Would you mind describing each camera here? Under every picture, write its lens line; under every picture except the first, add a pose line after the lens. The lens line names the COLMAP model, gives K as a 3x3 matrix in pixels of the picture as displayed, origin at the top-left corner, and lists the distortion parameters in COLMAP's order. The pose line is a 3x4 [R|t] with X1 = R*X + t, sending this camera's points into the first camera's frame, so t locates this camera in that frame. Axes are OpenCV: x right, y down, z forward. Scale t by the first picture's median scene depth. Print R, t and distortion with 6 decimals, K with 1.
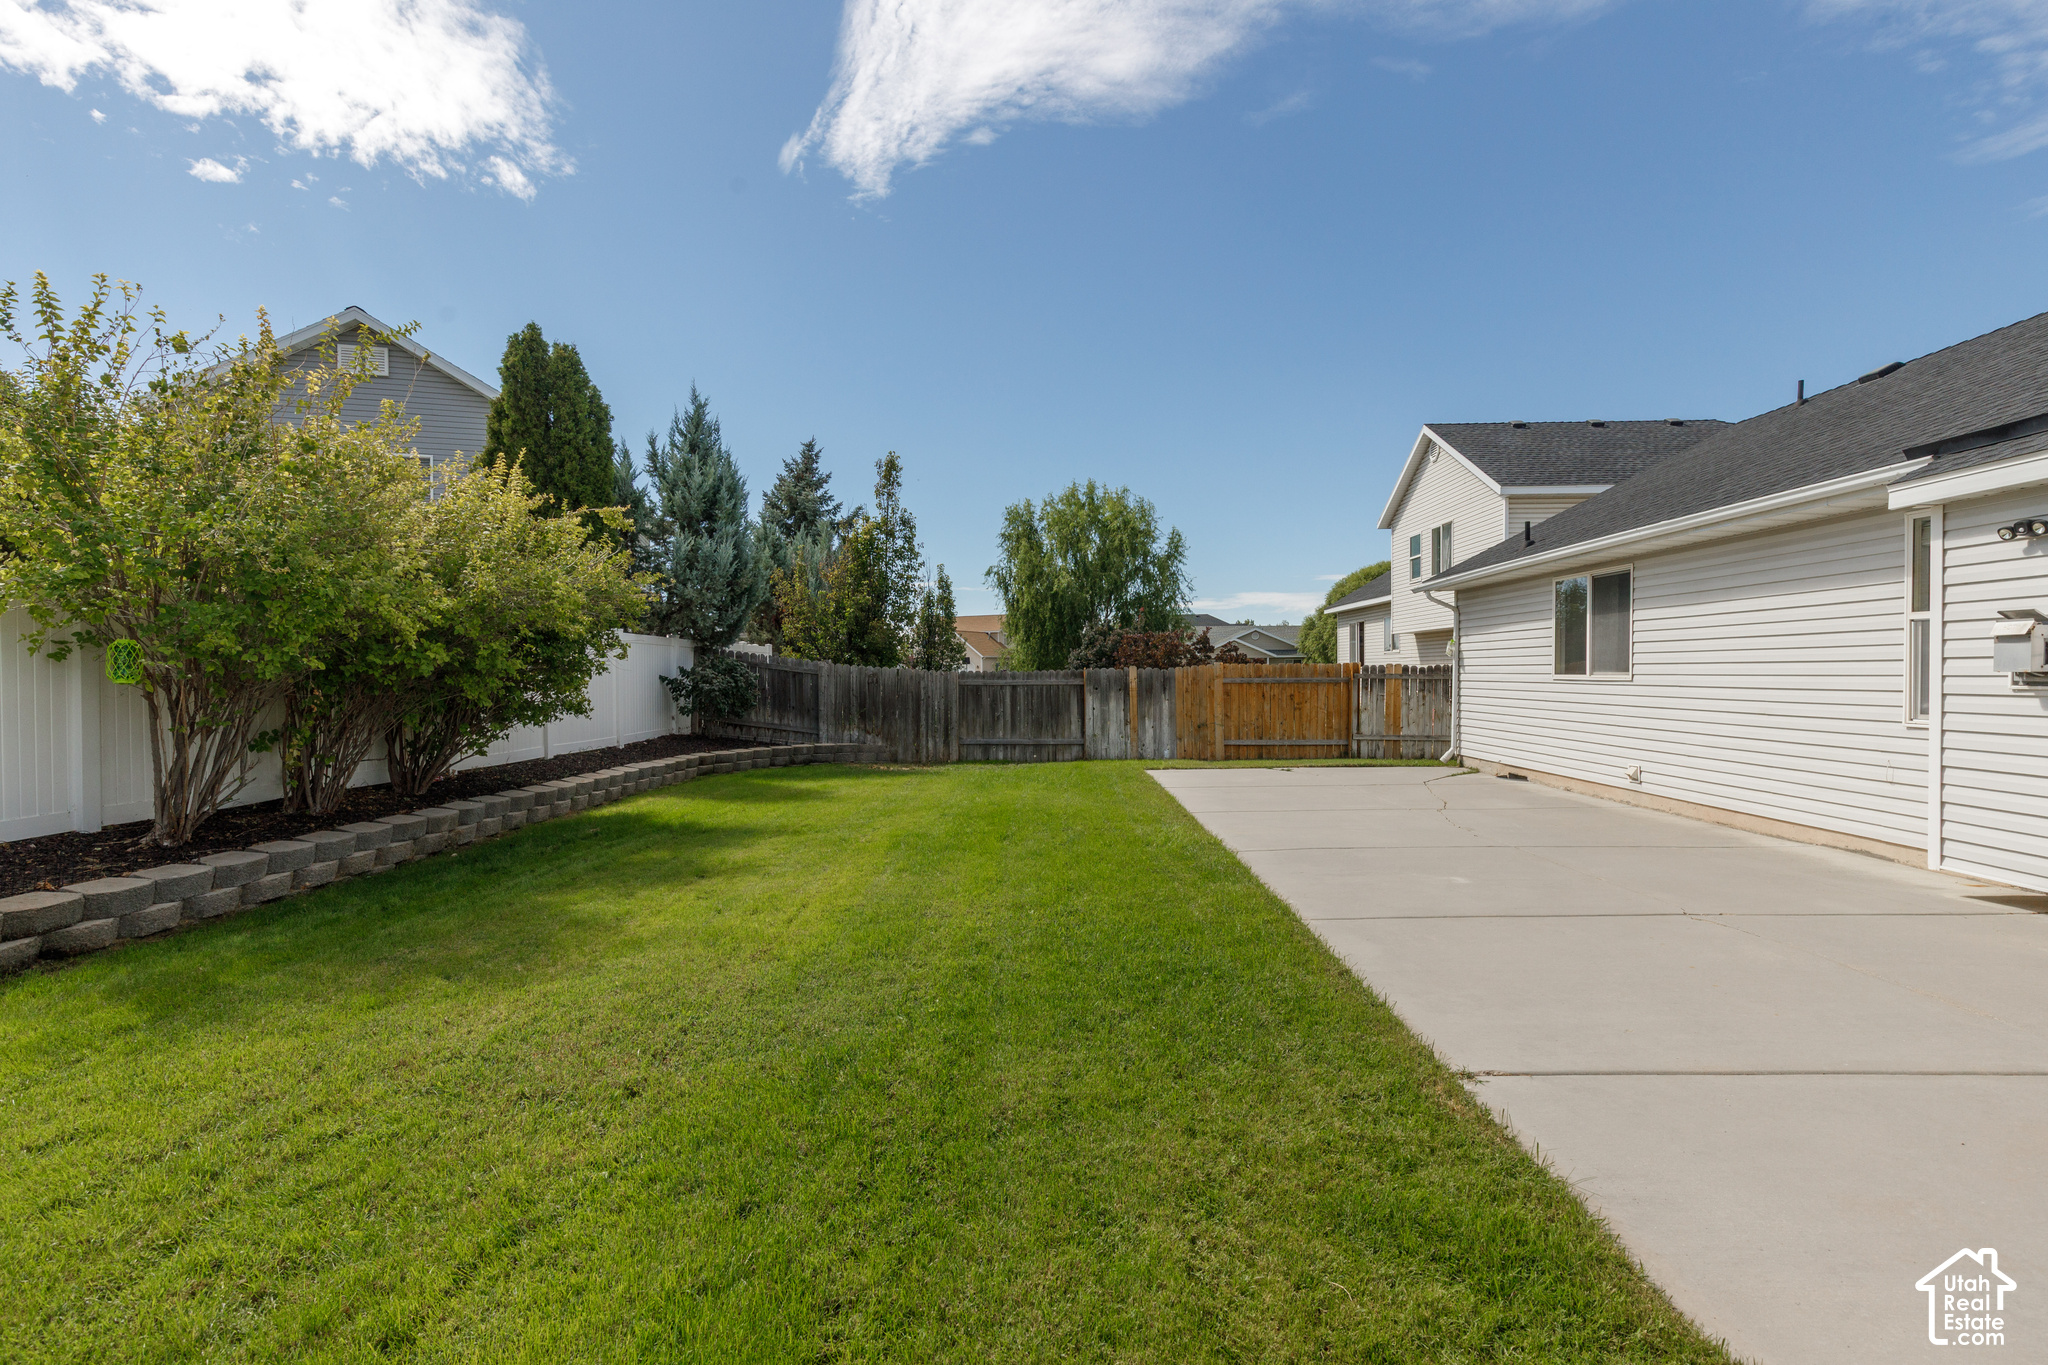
lens RADIAL K [[914.6, 0, 1024.0], [0, 914.6, 682.5], [0, 0, 1]] dist [0.004235, 0.000782]
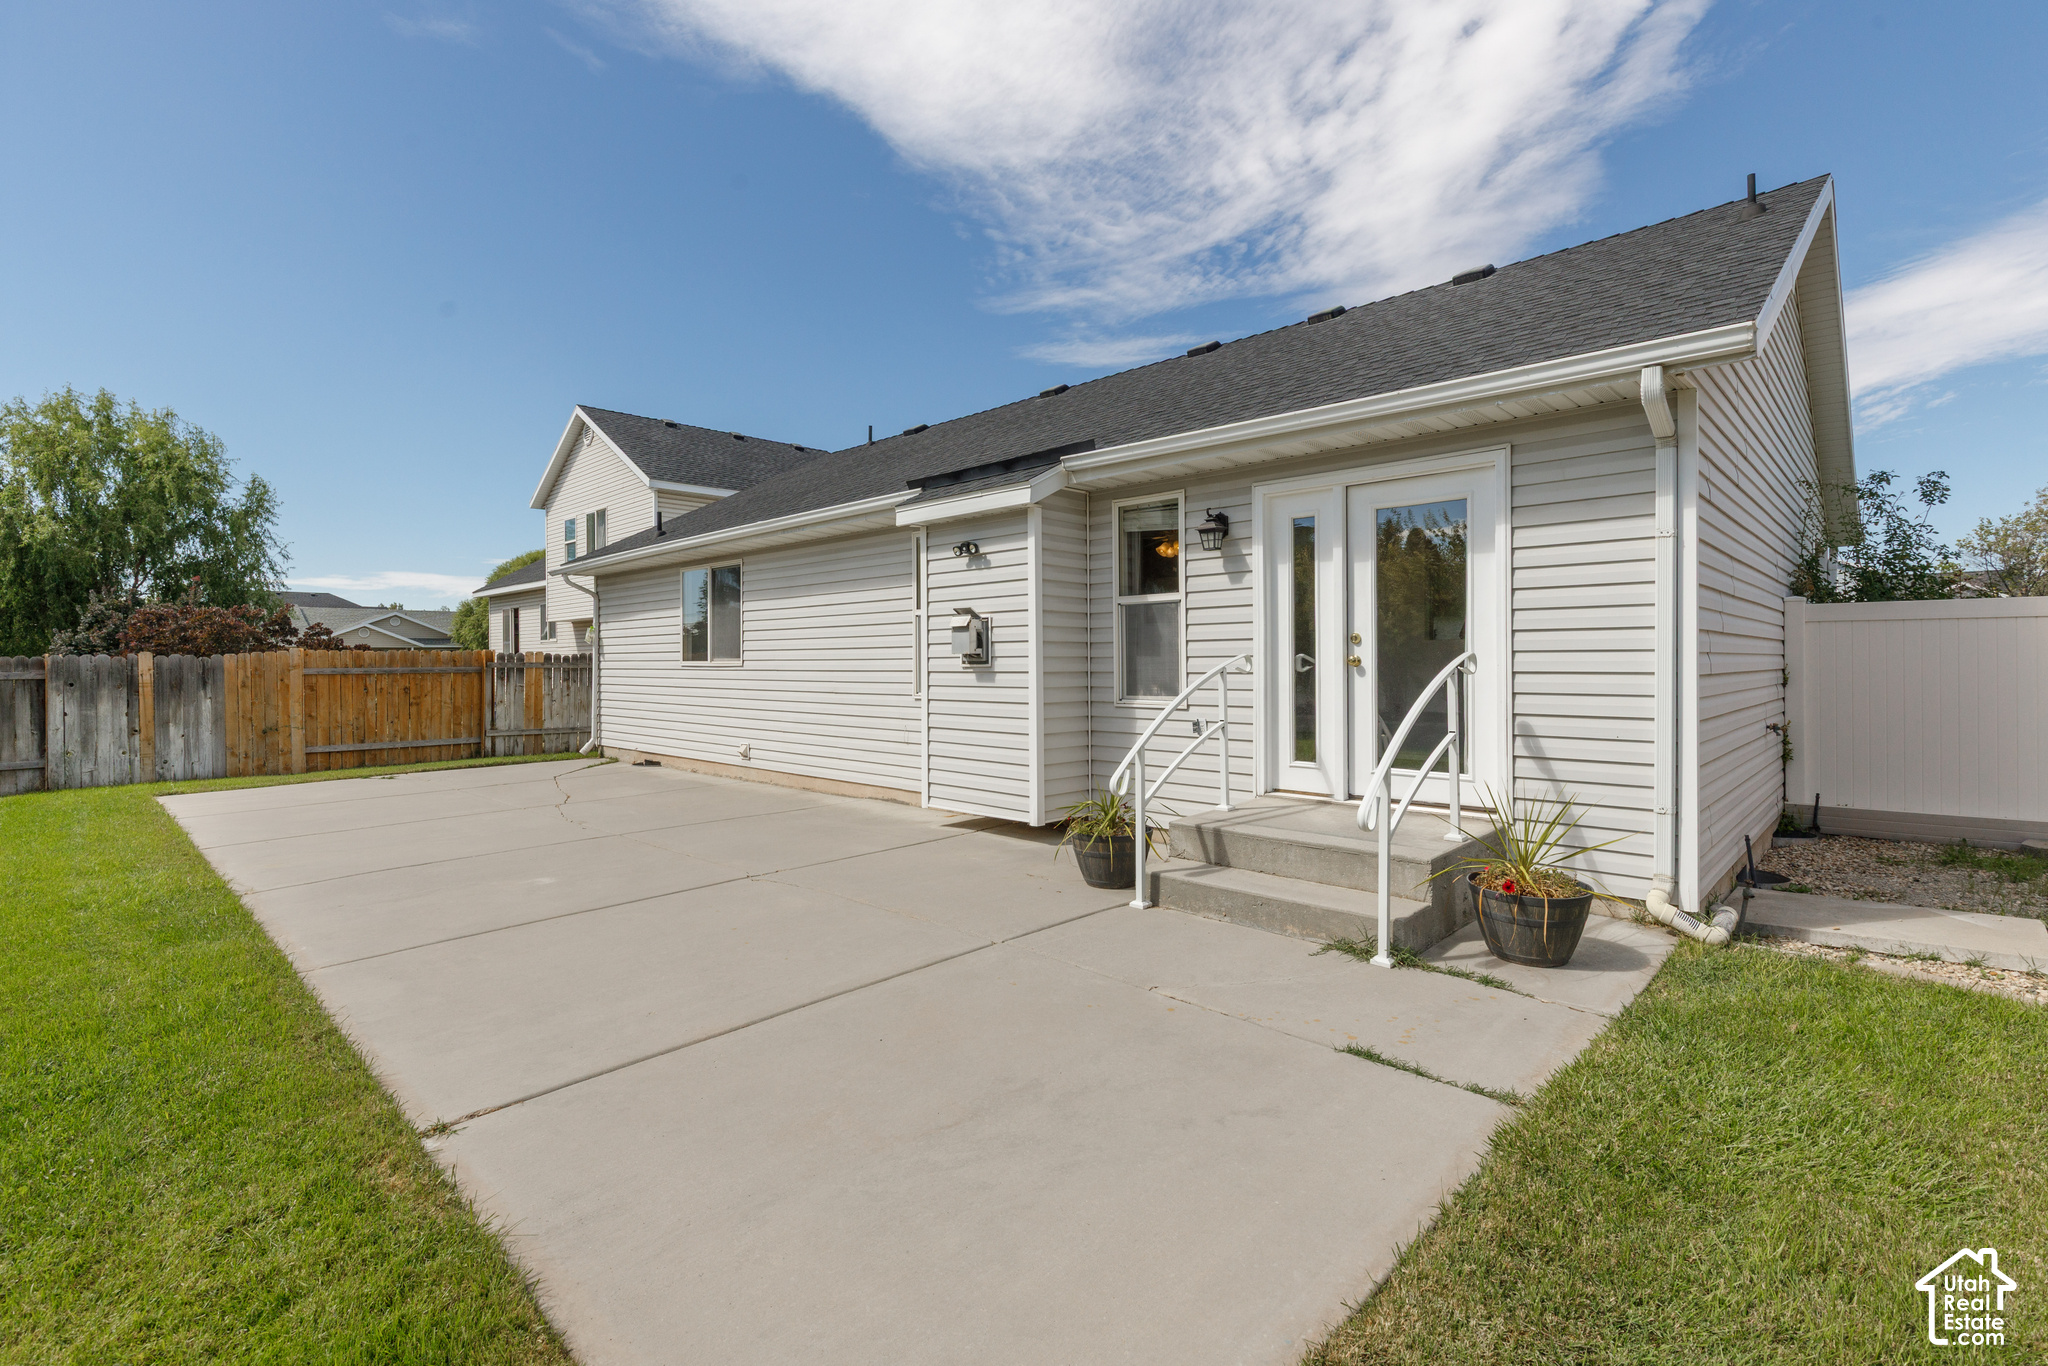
lens RADIAL K [[925.1, 0, 1018.2], [0, 925.1, 646.6], [0, 0, 1]] dist [-0.002262, 0.006870]
pose [[0.673796, 0.011408, 0.738829, 0.042820], [0.011691, 0.999591, -0.026096, 0.004652], [-0.738825, 0.026221, 0.673387, 0.008711]]
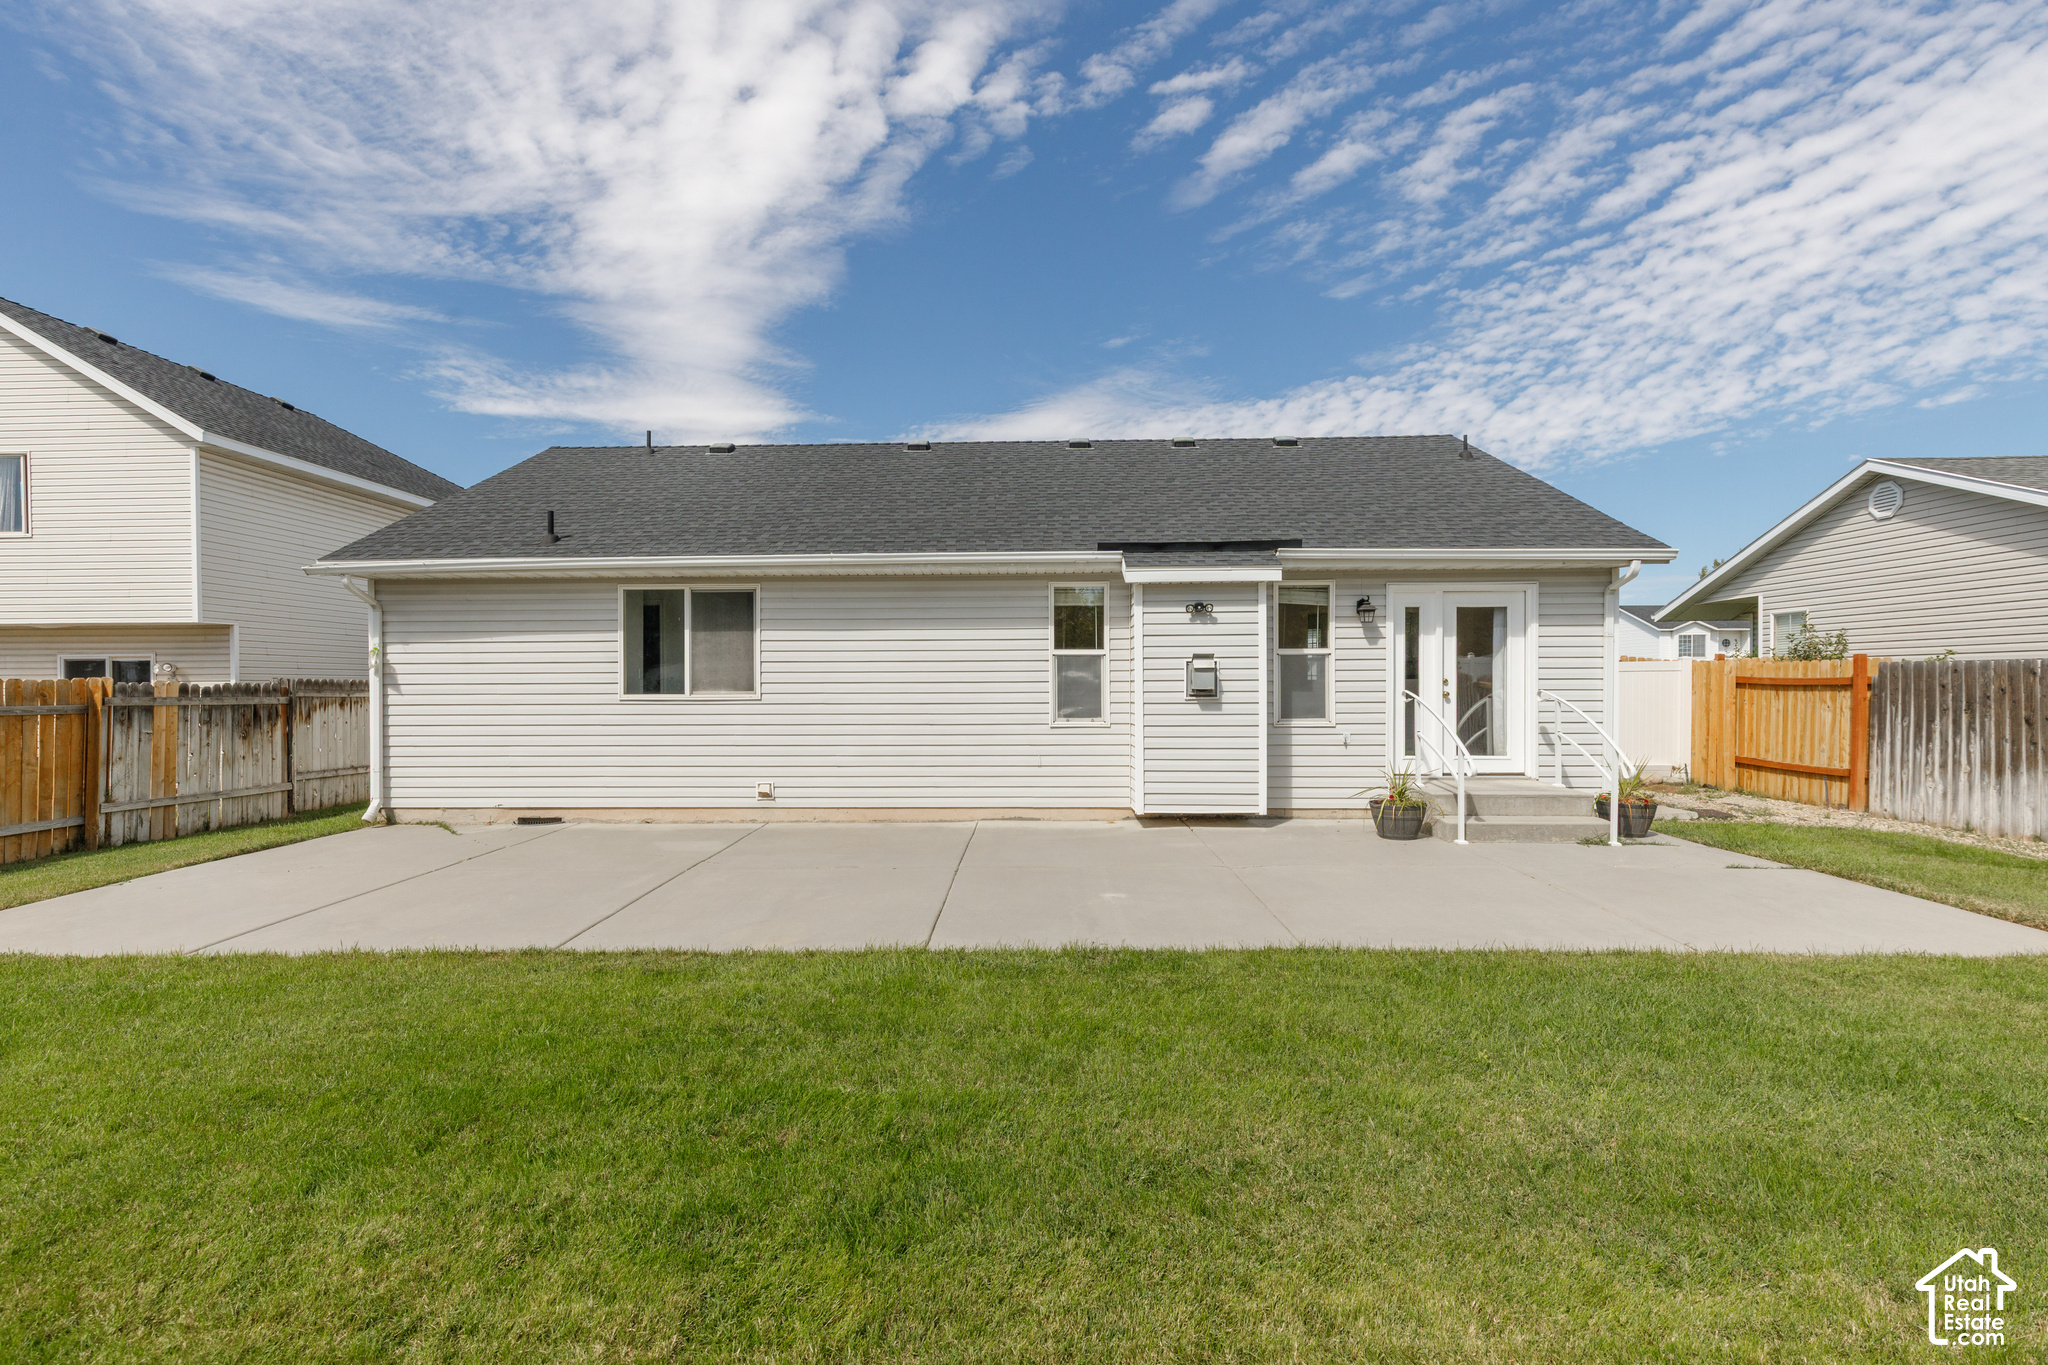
lens RADIAL K [[933.4, 0, 990.5], [0, 933.4, 702.2], [0, 0, 1]] dist [0.002840, -0.000437]
pose [[0.001630, -0.011512, 0.999932, -0.223789], [0.015992, 0.999806, 0.011485, -0.004384], [-0.999871, 0.015972, 0.001813, 0.454572]]
